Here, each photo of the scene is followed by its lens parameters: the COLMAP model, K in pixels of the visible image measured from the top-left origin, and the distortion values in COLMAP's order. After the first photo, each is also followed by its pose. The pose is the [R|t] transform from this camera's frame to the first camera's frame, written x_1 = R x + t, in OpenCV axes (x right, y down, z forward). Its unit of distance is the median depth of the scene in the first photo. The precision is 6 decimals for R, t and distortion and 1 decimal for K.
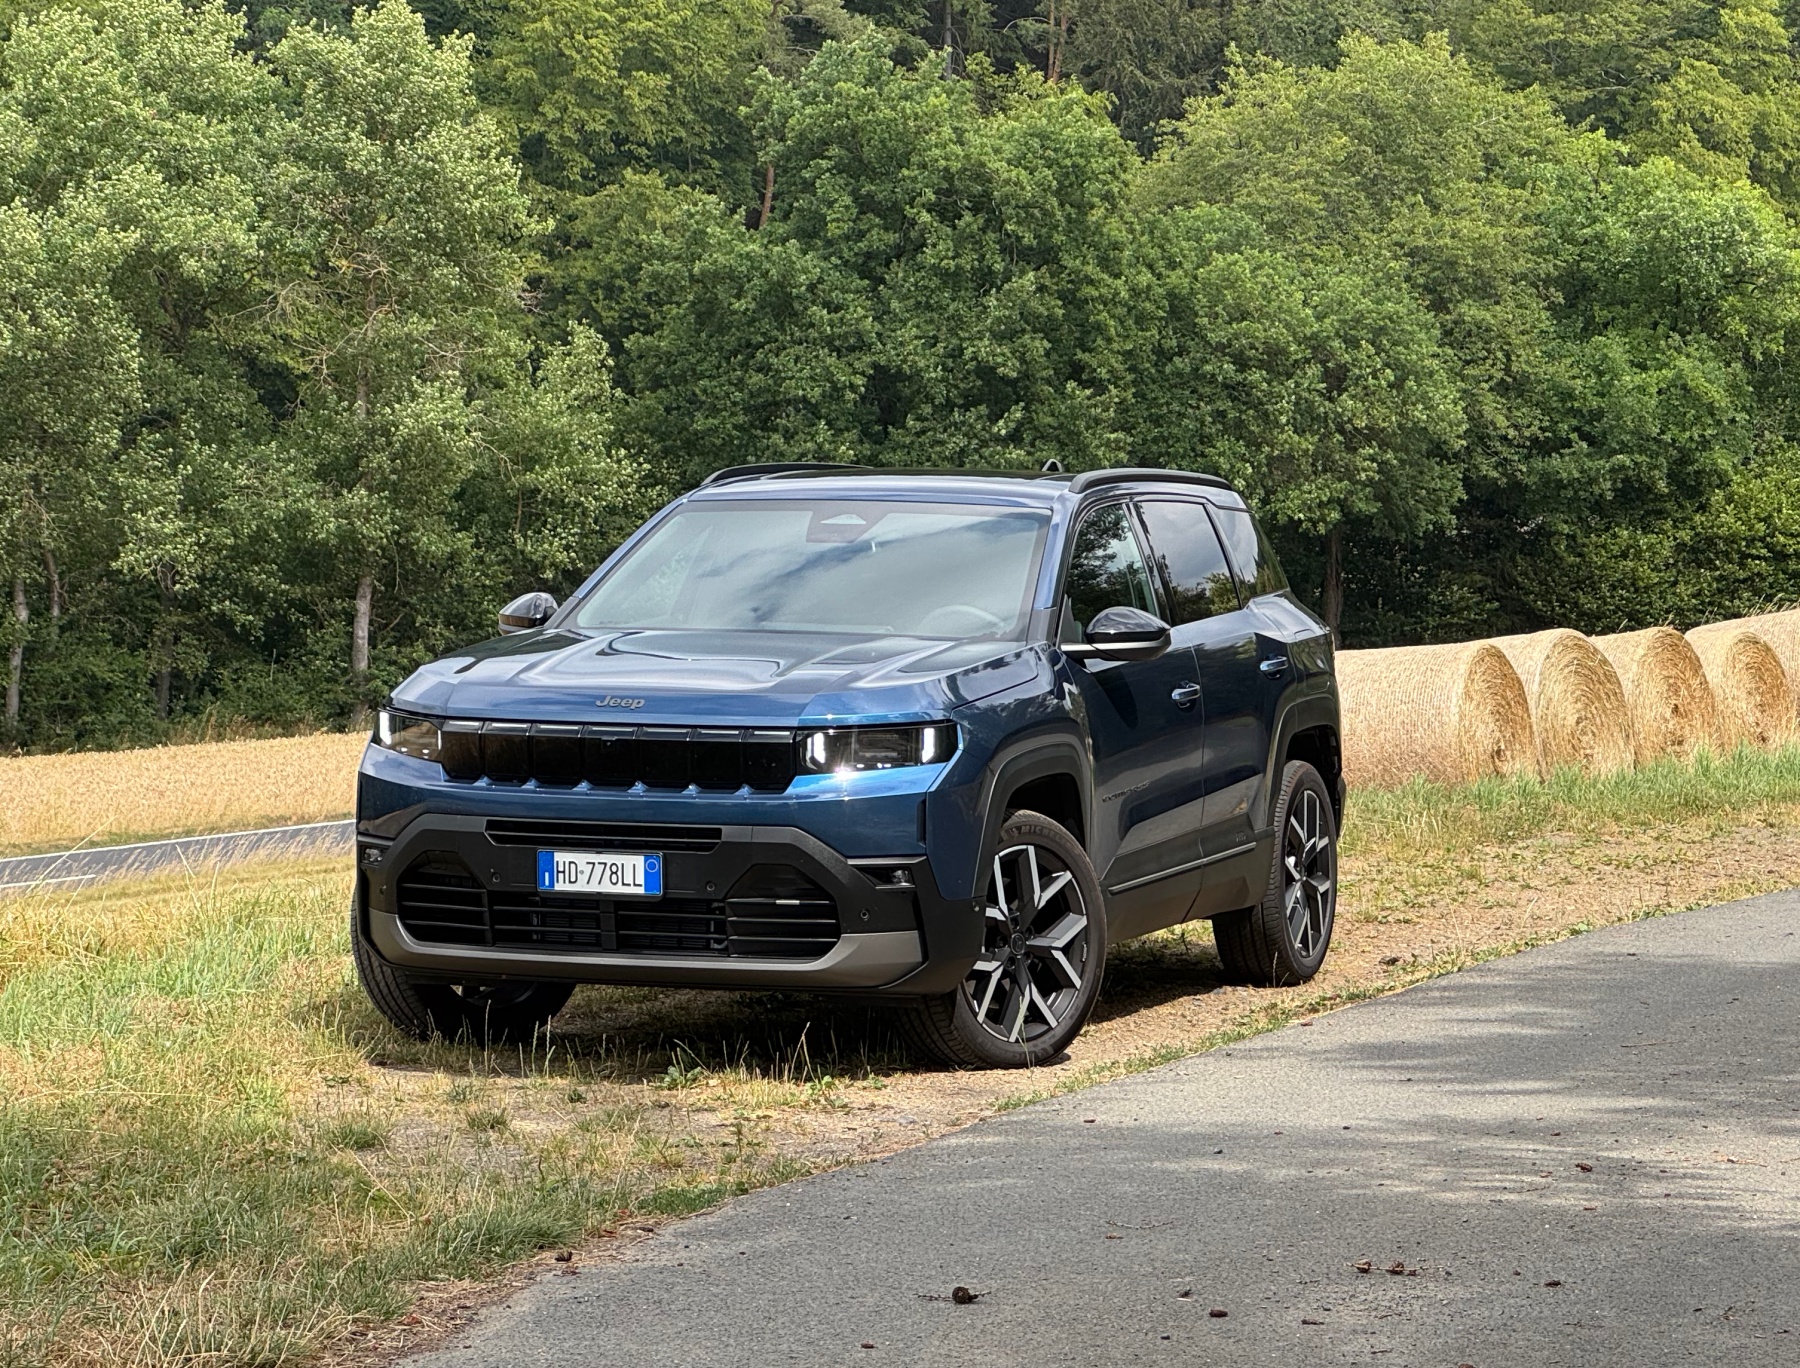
lens RADIAL K [[5202.8, 0, 934.0], [0, 5202.8, 493.3], [0, 0, 1]] dist [-0.669136, 19.640592]
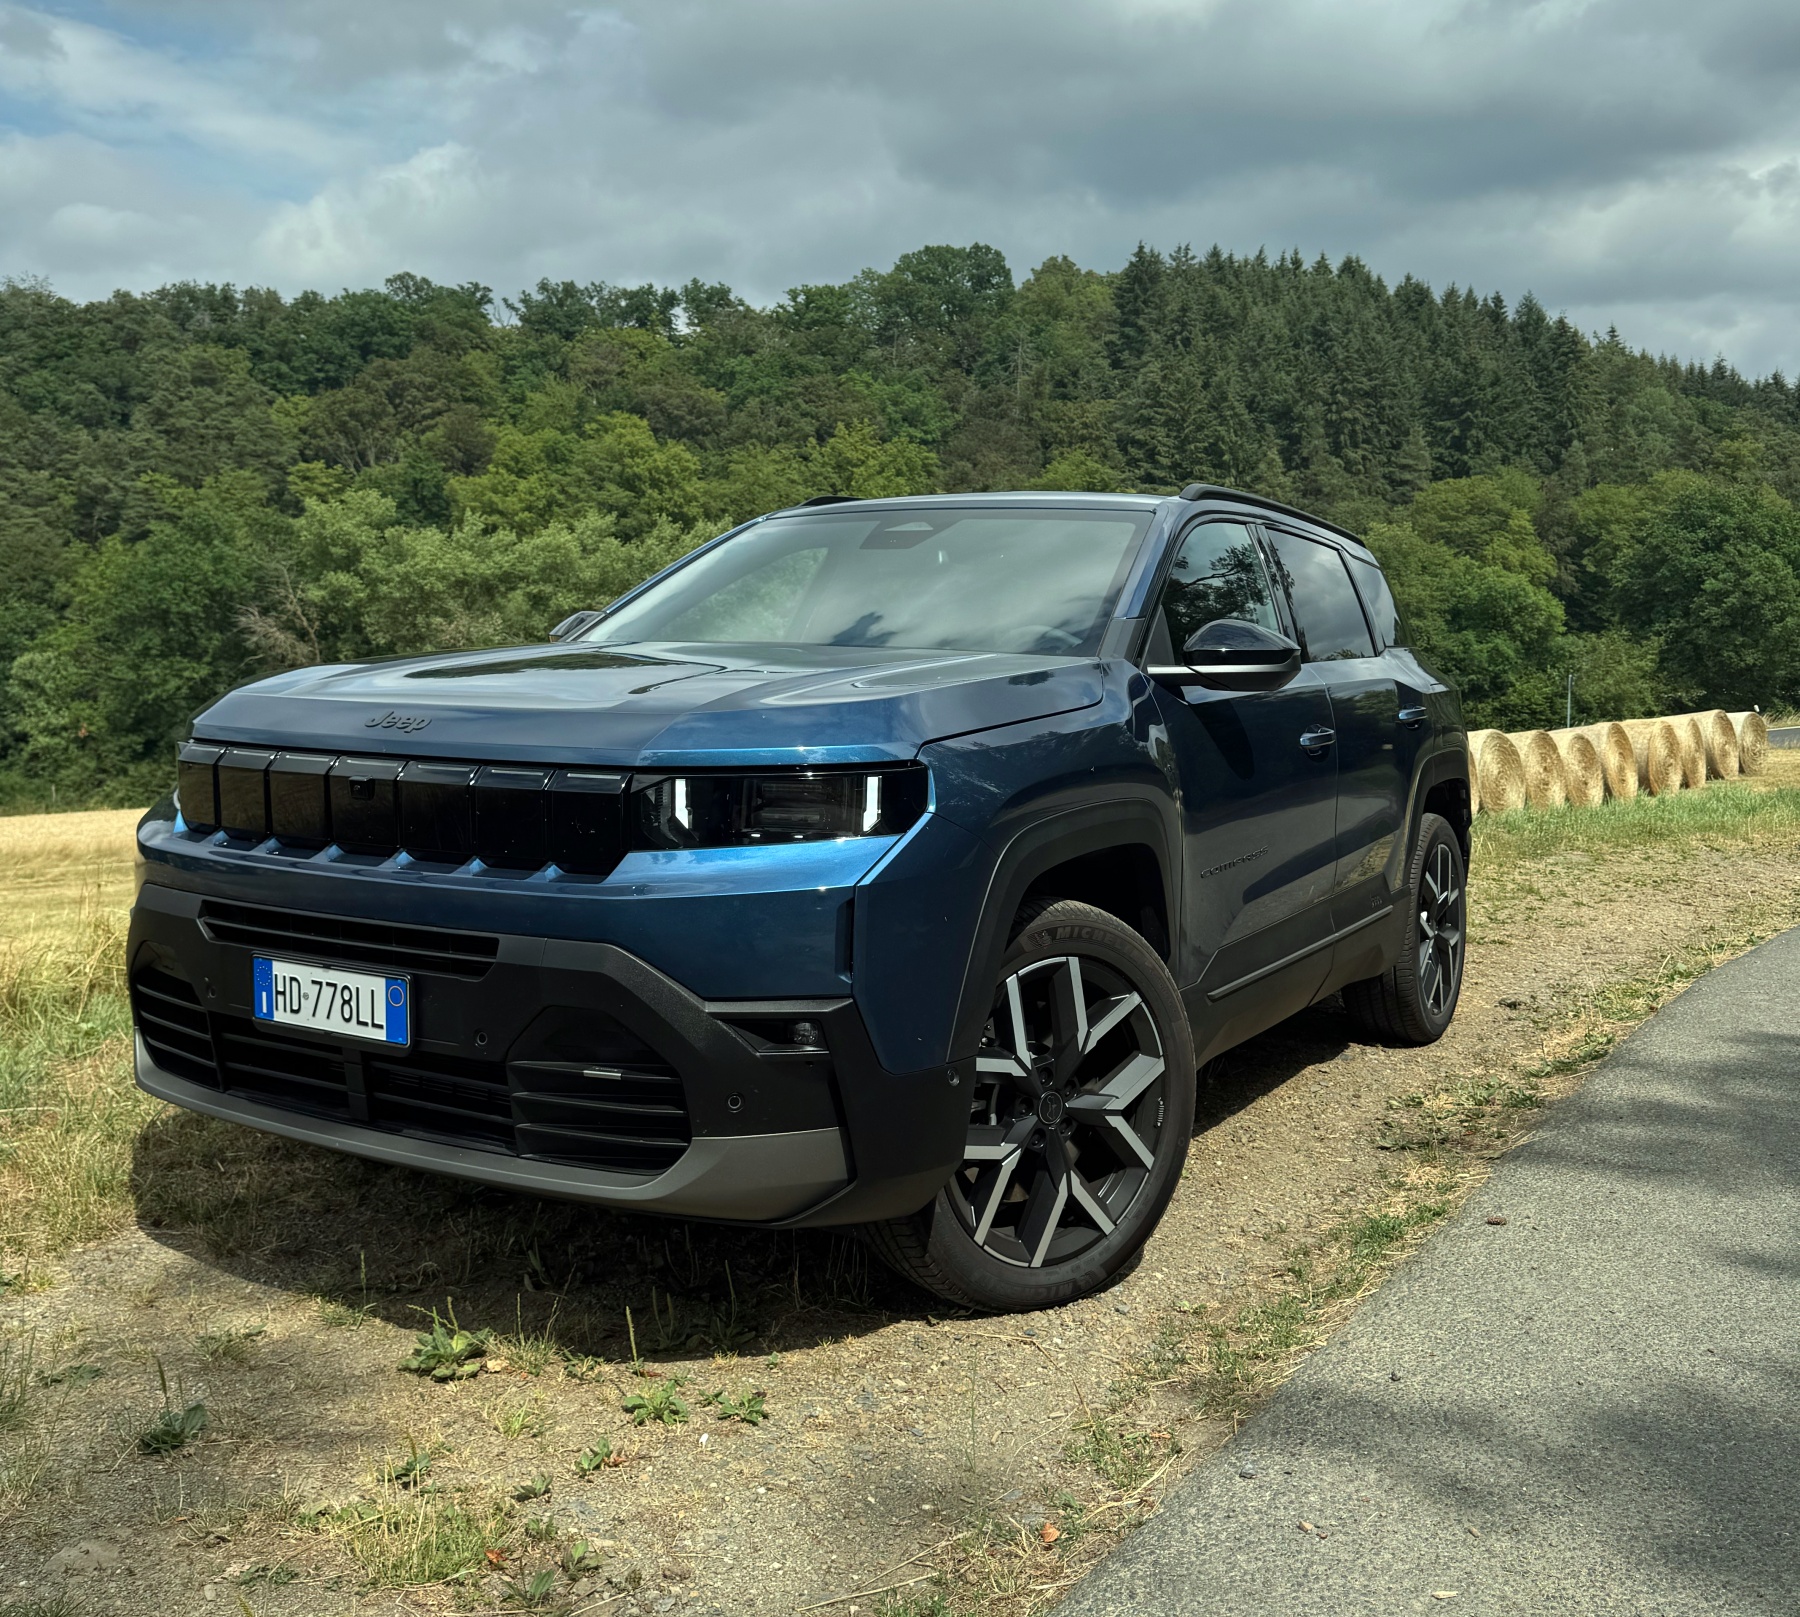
lens RADIAL K [[1629.8, 0, 909.0], [0, 1629.8, 744.3], [0, 0, 1]] dist [0.071024, -0.003223]
pose [[0.981940, 0.022528, -0.187844, 0.036199], [-0.016204, 0.999251, 0.035131, 0.034144], [0.188495, -0.031452, 0.981570, 0.792377]]
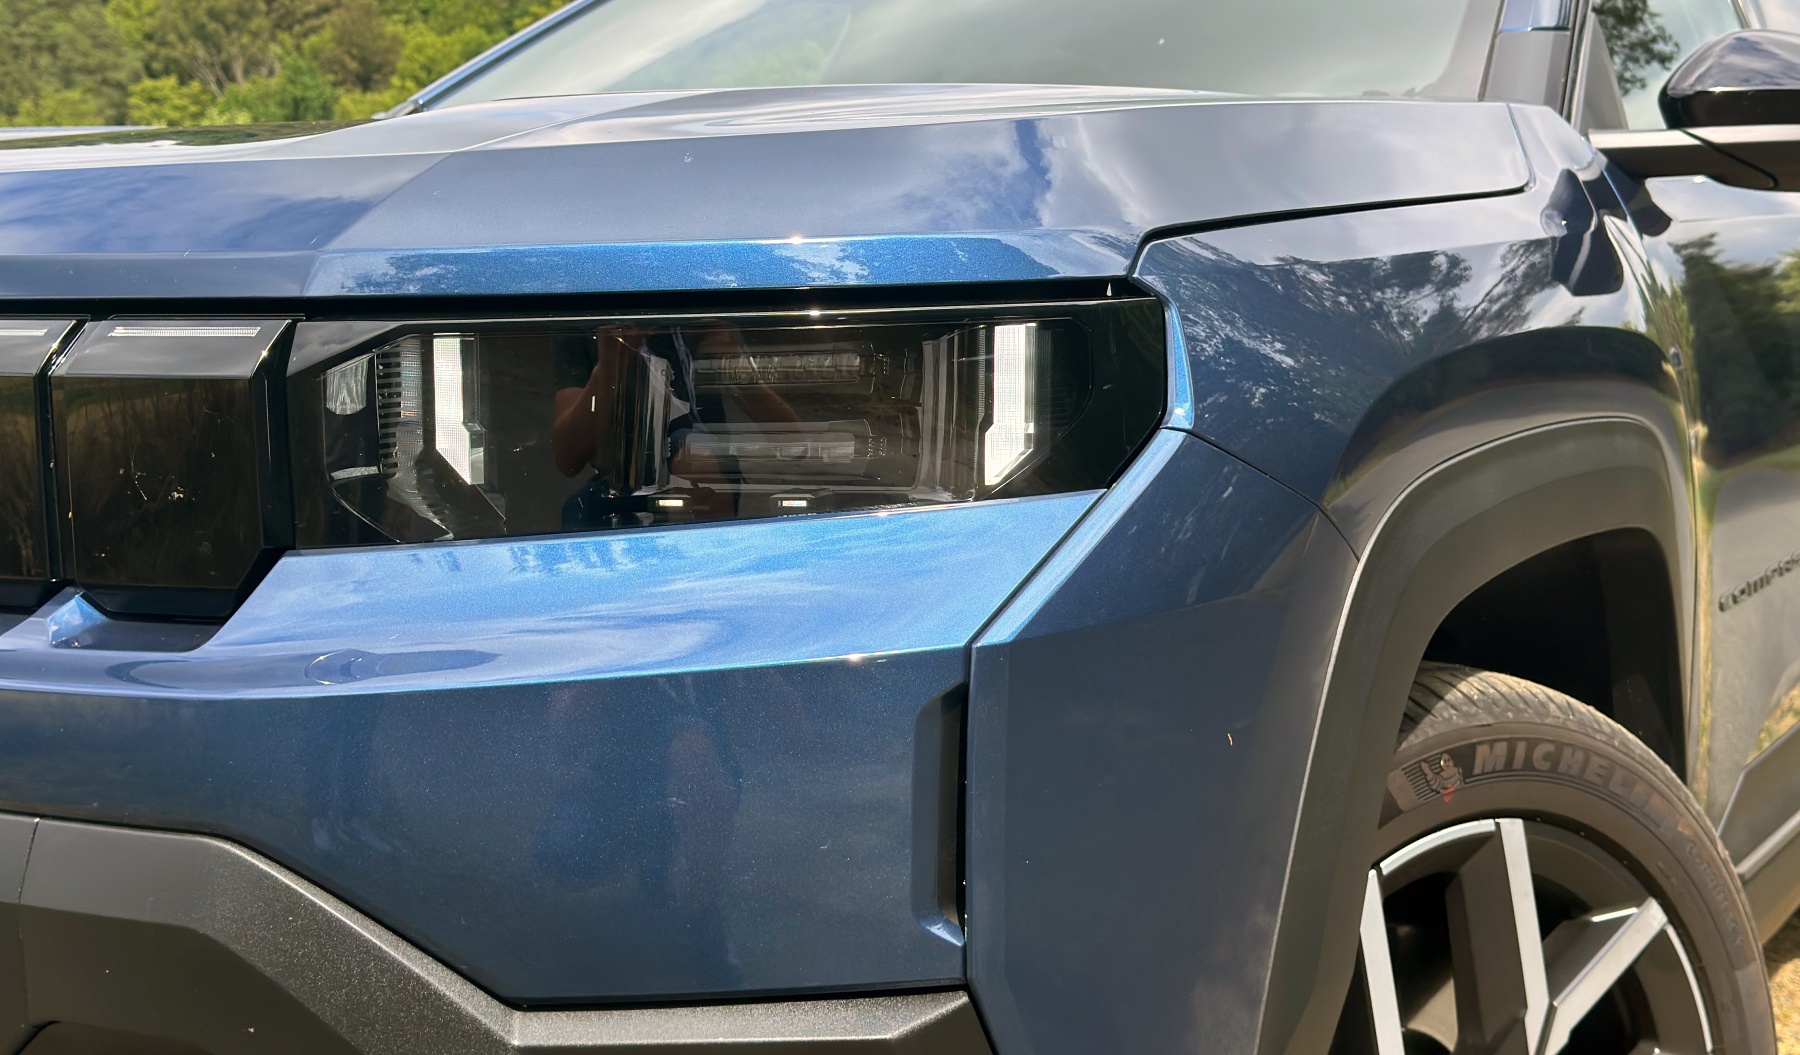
lens RADIAL K [[2164.8, 0, 900.0], [0, 2164.8, 527.5], [0, 0, 1]] dist [0.073813, -0.005201]
pose [[0.976855, 0.016143, -0.213290, 0.011907], [-0.000225, 0.997225, 0.074443, 0.045640], [0.213900, -0.072672, 0.974149, 0.887786]]
